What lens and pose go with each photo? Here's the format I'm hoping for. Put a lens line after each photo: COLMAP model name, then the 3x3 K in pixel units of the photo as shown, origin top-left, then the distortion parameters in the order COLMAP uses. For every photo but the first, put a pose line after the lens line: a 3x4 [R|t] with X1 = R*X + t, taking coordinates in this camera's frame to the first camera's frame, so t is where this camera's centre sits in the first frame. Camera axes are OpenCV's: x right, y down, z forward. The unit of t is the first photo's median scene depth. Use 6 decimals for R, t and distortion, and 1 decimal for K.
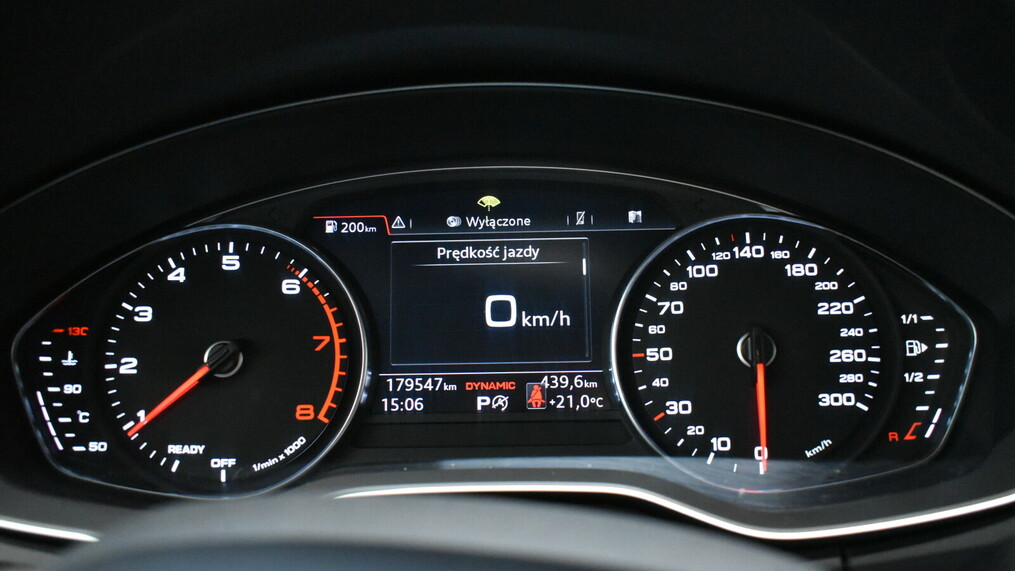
lens RADIAL K [[951.5, 0, 502.4], [0, 951.5, 278.3], [0, 0, 1]] dist [-0.030080, 0.000000]
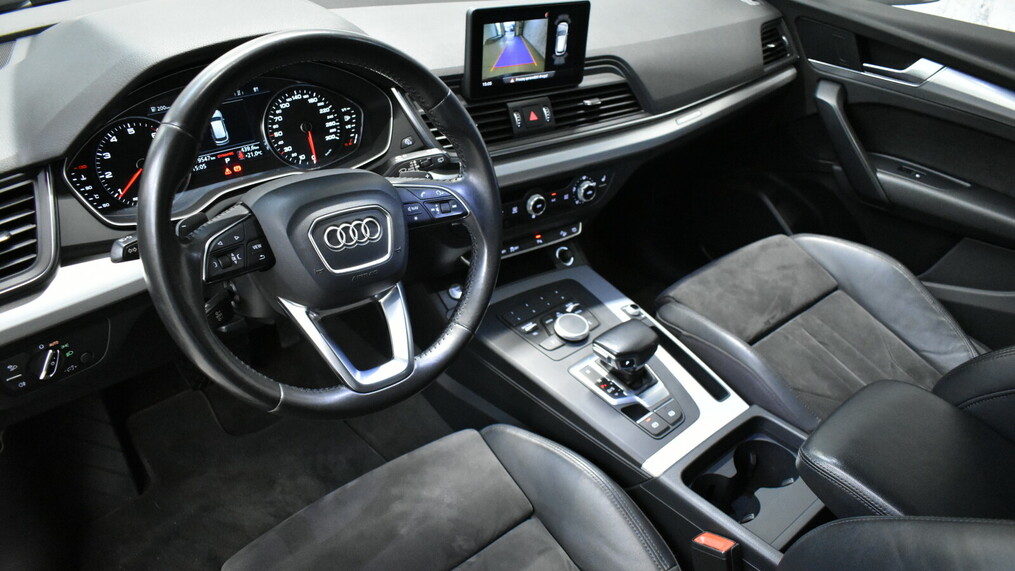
lens RADIAL K [[769.9, 0, 510.6], [0, 769.9, 286.8], [0, 0, 1]] dist [-0.025936, 0.007328]
pose [[0.727590, -0.313487, 0.610196, -1.006153], [0.088629, 0.924983, 0.369528, -0.330654], [-0.680263, -0.214784, 0.700792, -1.463964]]
